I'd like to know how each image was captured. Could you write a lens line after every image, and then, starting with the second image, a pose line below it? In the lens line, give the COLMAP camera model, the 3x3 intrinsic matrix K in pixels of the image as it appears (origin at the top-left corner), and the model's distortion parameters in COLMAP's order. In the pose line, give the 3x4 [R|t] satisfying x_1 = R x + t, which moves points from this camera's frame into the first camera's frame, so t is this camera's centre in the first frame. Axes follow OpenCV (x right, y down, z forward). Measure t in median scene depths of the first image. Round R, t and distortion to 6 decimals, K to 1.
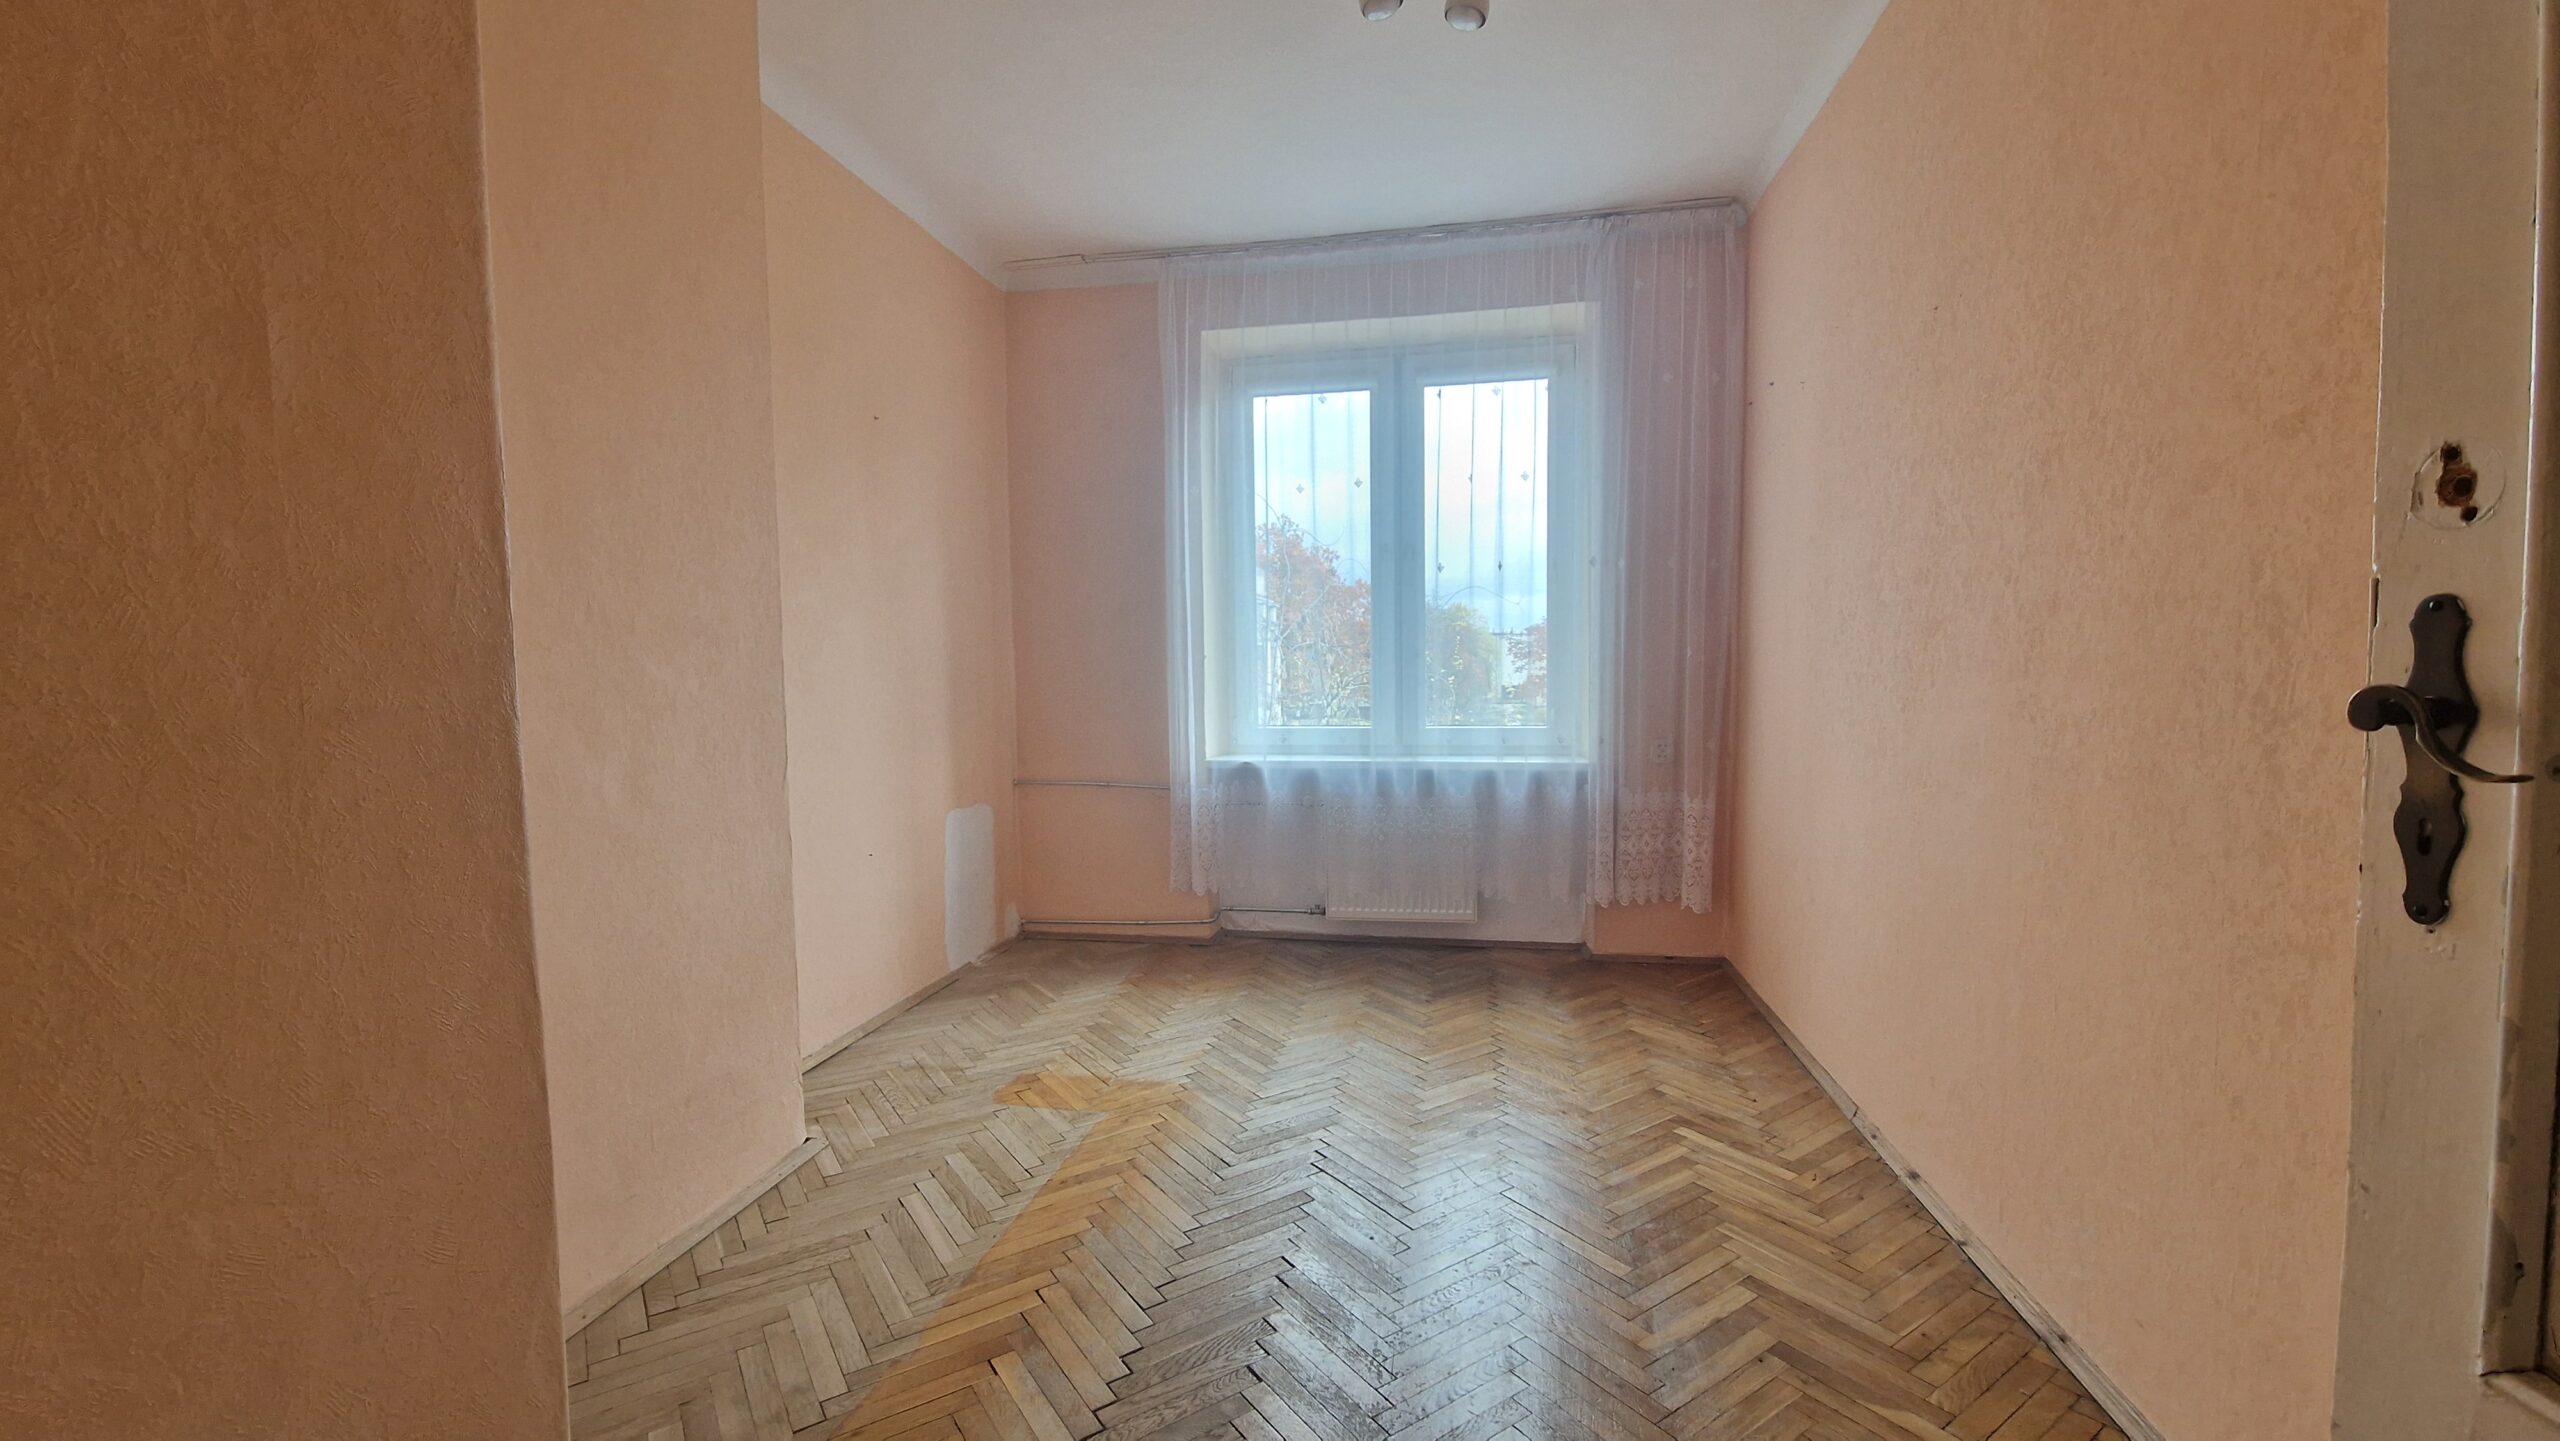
lens RADIAL K [[1039.4, 0, 1267.2], [0, 1039.4, 735.8], [0, 0, 1]] dist [0.011079, -0.005968]
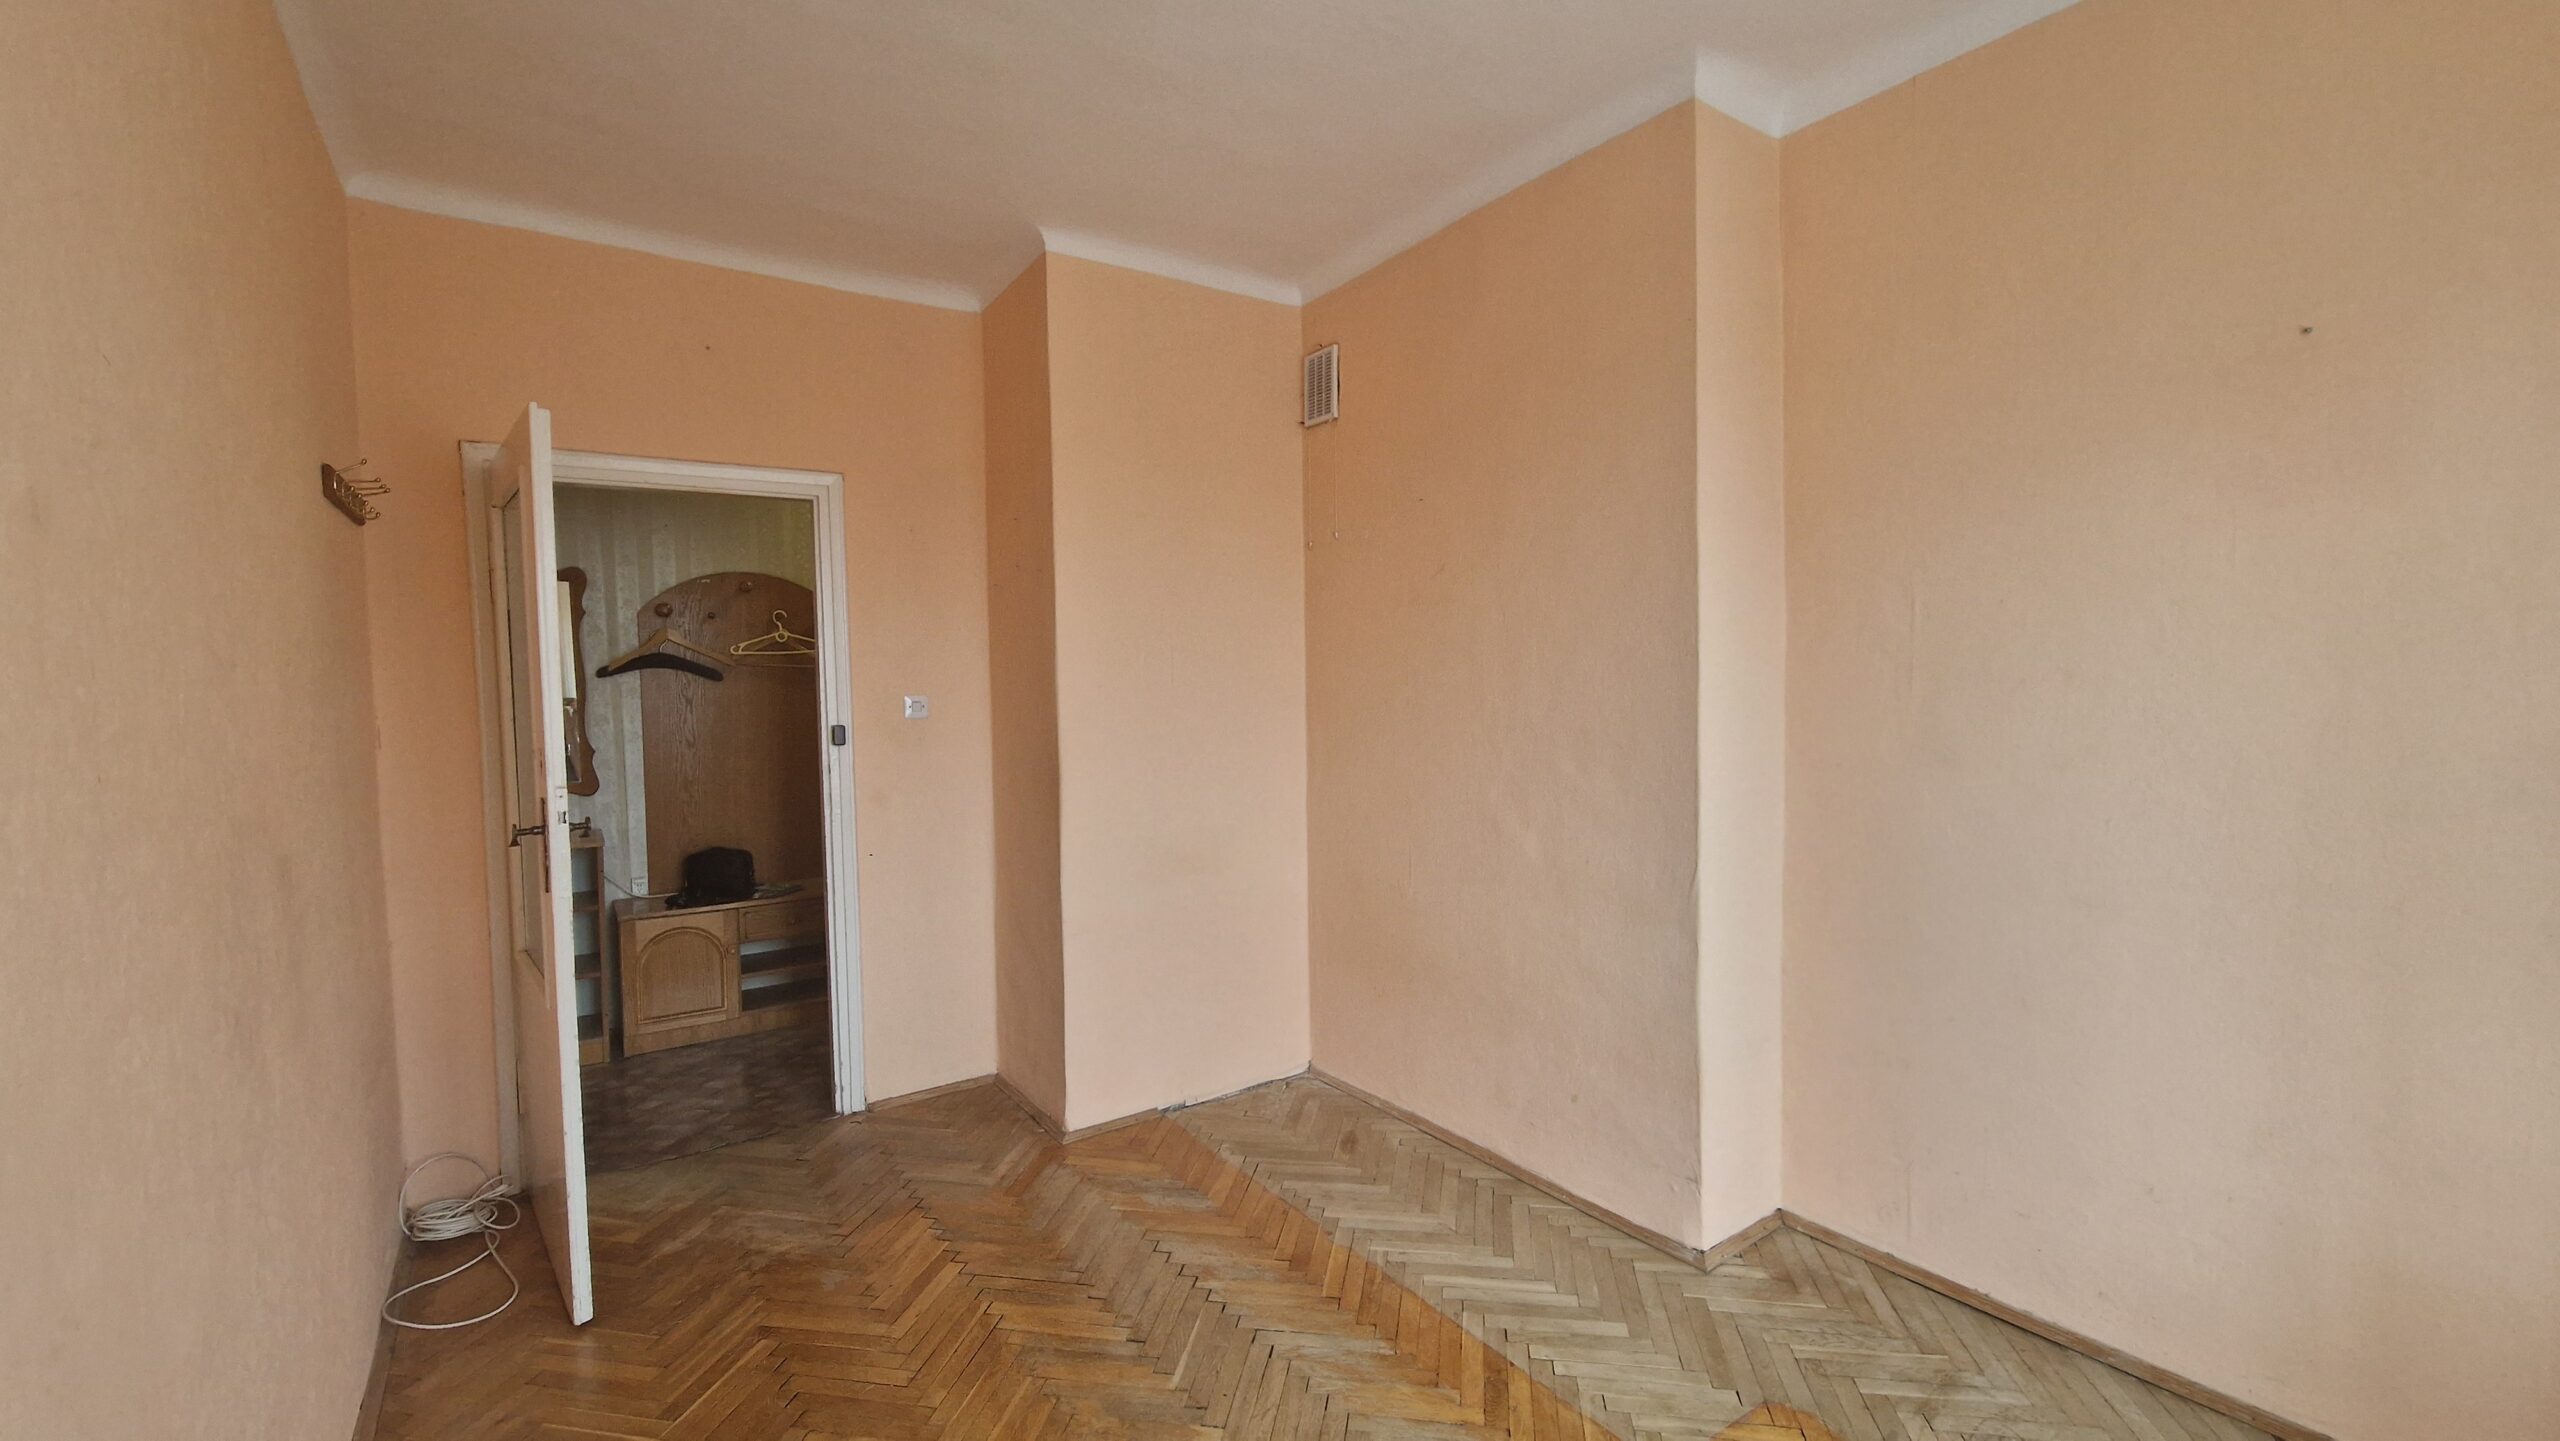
lens RADIAL K [[1040.9, 0, 1268.3], [0, 1040.9, 735.3], [0, 0, 1]] dist [0.009562, -0.005488]
pose [[-0.706337, 0.056597, -0.705609, 0.434610], [-0.022137, 0.994545, 0.101932, -0.157630], [0.707529, 0.087618, -0.701231, 1.156077]]
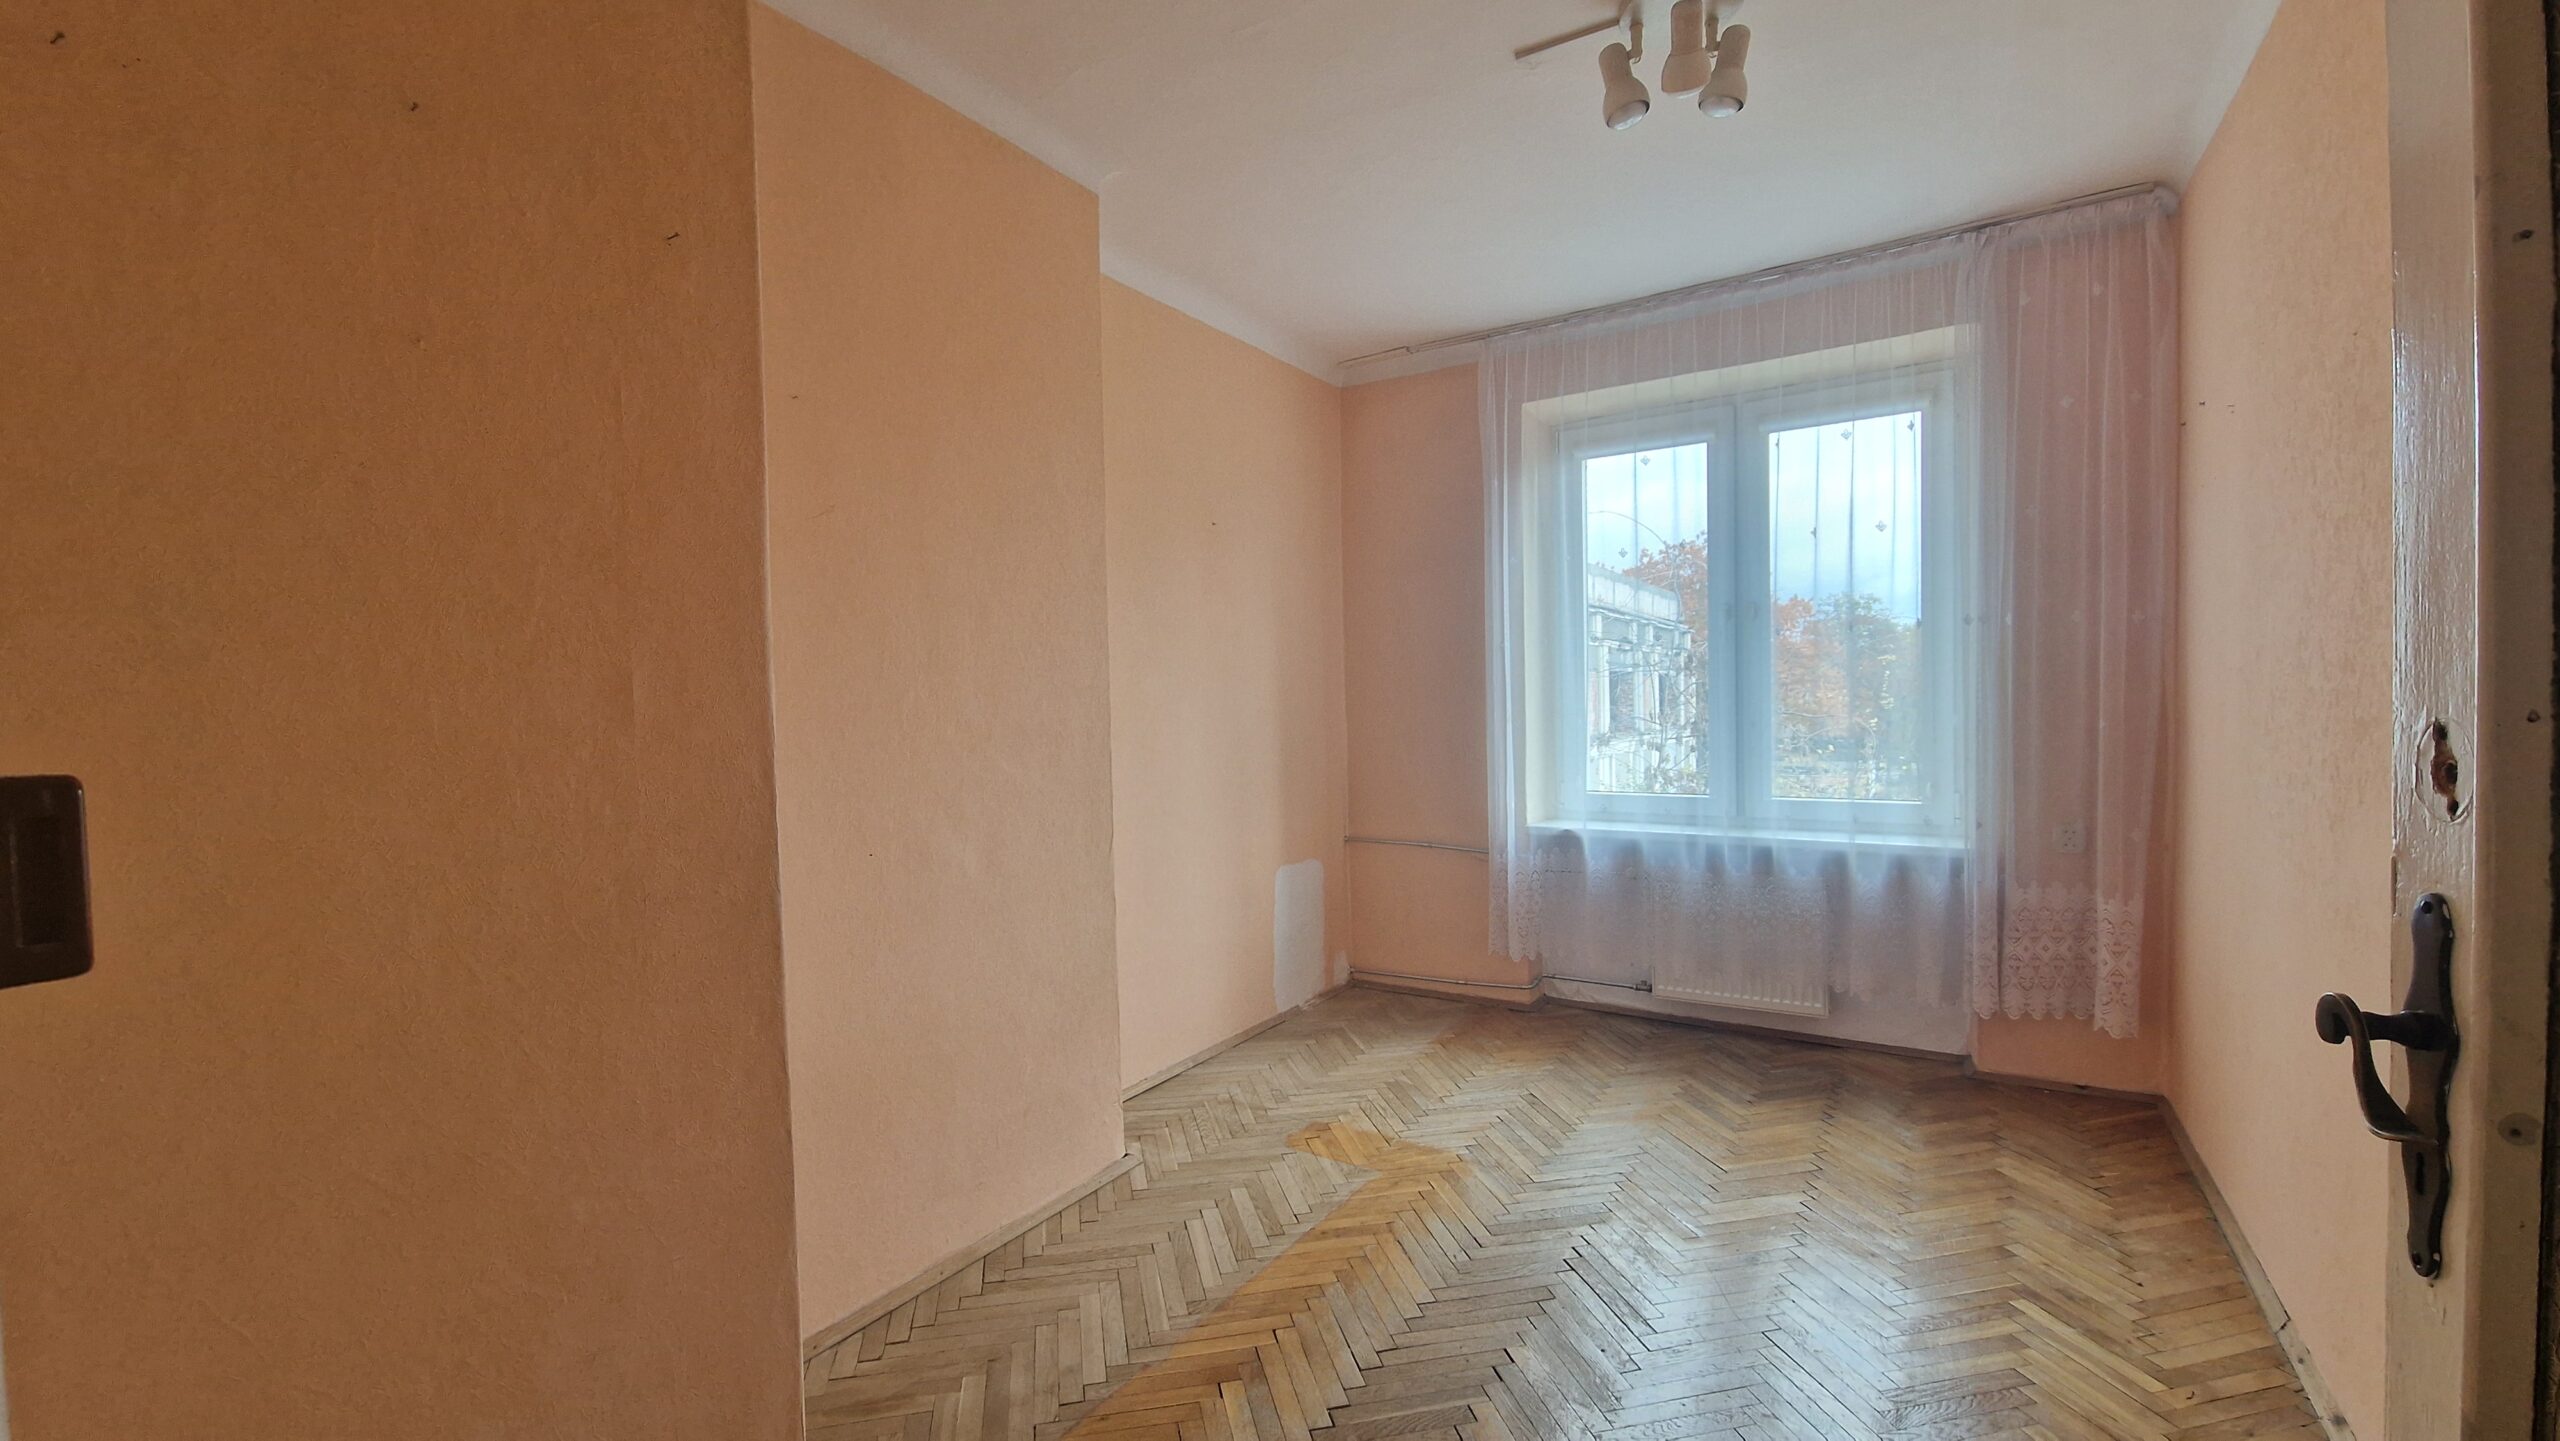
lens RADIAL K [[1040.9, 0, 1268.3], [0, 1040.9, 735.3], [0, 0, 1]] dist [0.009562, -0.005488]
pose [[0.926344, 0.004310, -0.376654, 0.128040], [-0.014072, 0.999633, -0.023168, -0.052907], [0.376416, 0.026762, 0.926064, -0.037214]]
